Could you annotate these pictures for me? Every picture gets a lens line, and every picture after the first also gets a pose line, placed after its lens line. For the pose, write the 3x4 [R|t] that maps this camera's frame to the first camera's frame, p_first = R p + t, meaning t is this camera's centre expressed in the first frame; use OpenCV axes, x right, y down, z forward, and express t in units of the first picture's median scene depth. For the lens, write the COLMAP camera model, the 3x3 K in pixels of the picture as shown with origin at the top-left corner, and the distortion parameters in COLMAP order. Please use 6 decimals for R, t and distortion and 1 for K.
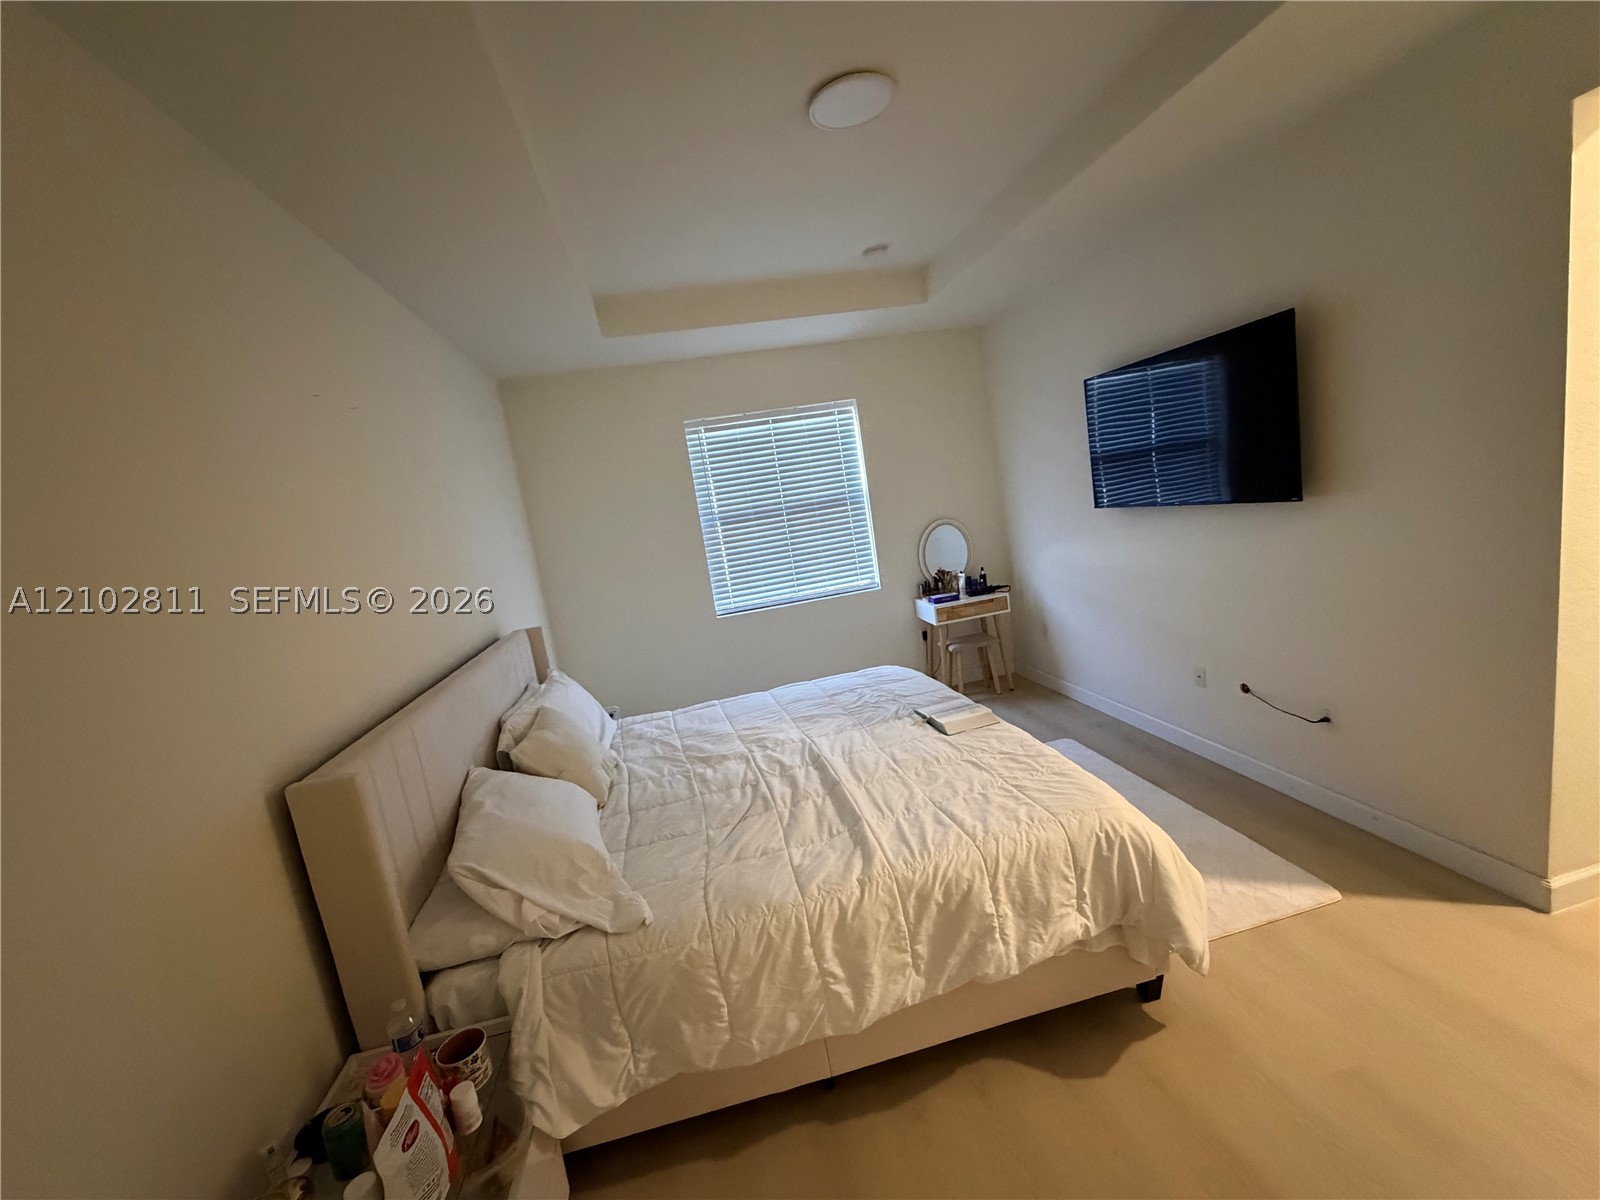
lens RADIAL K [[637.4, 0, 795.2], [0, 637.4, 598.0], [0, 0, 1]] dist [-0.001762, 0.000283]
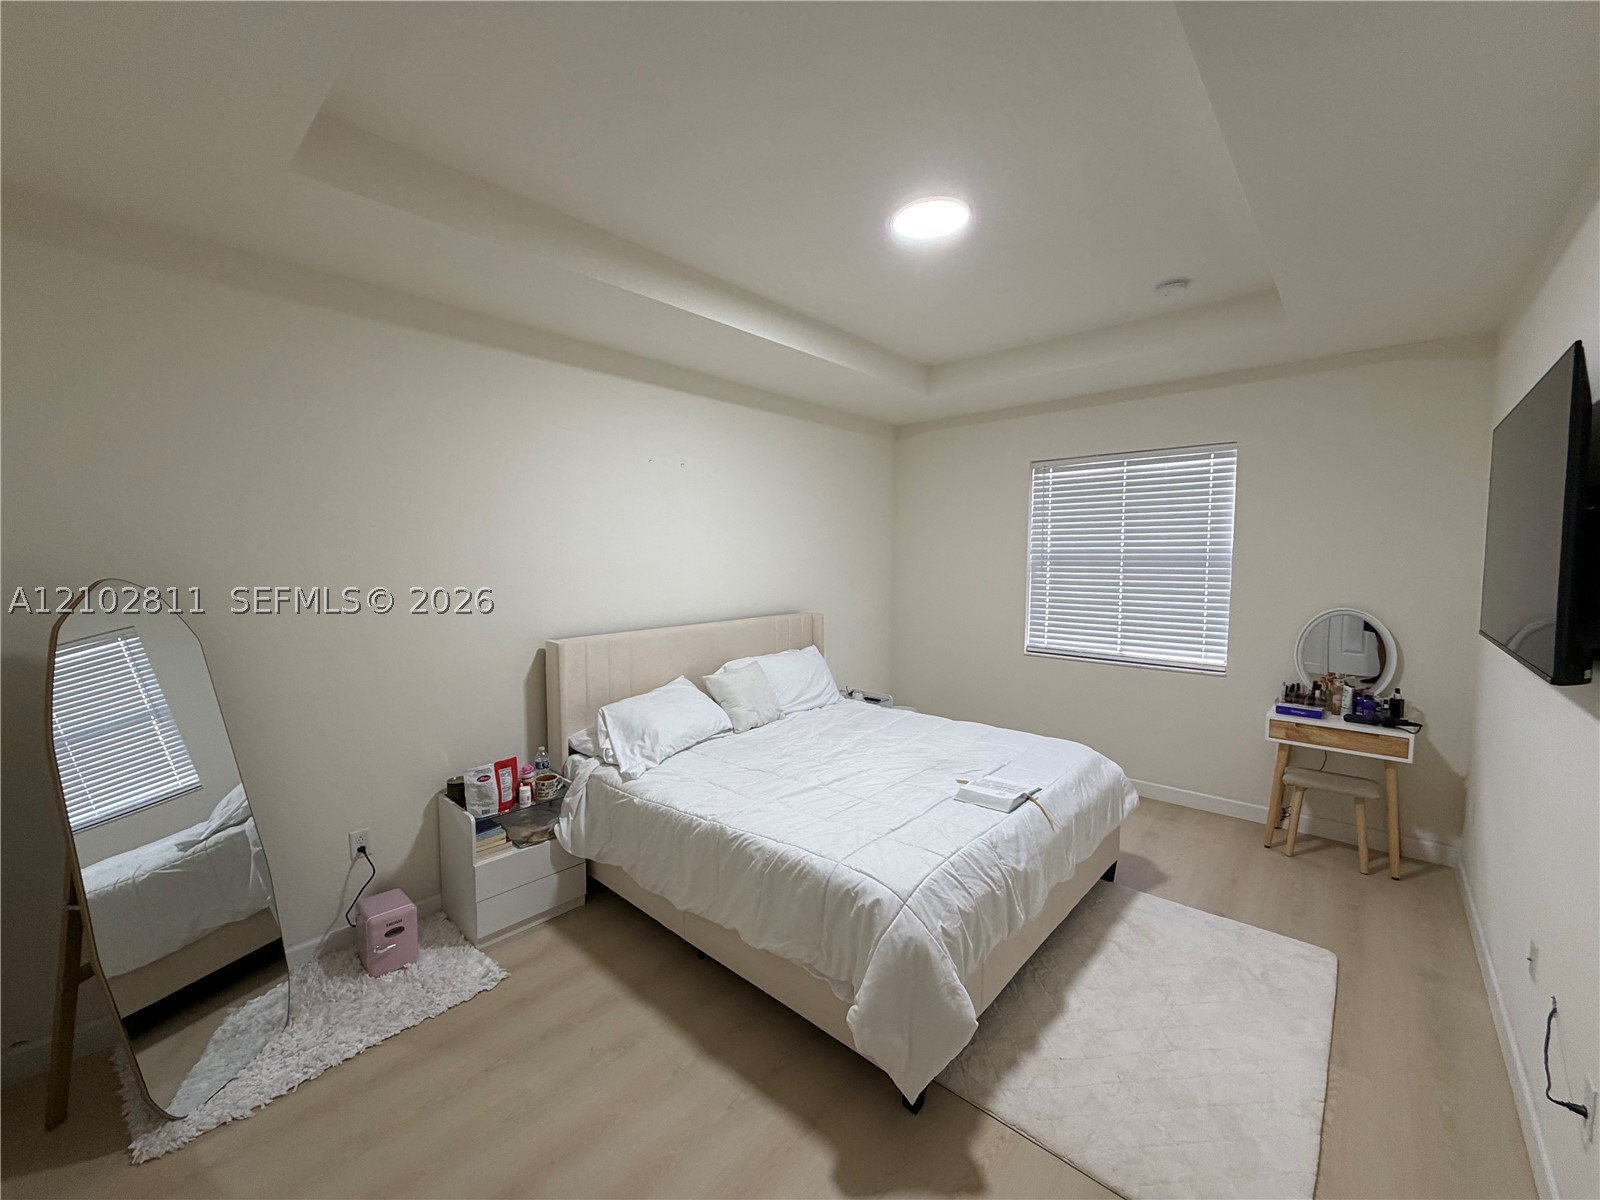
lens RADIAL K [[637.4, 0, 793.9], [0, 637.4, 599.3], [0, 0, 1]] dist [-0.001762, 0.000283]
pose [[0.592786, 0.205978, -0.778574, 0.438213], [-0.207143, 0.973211, 0.099758, -0.077942], [0.778265, 0.102142, 0.619573, 0.072627]]
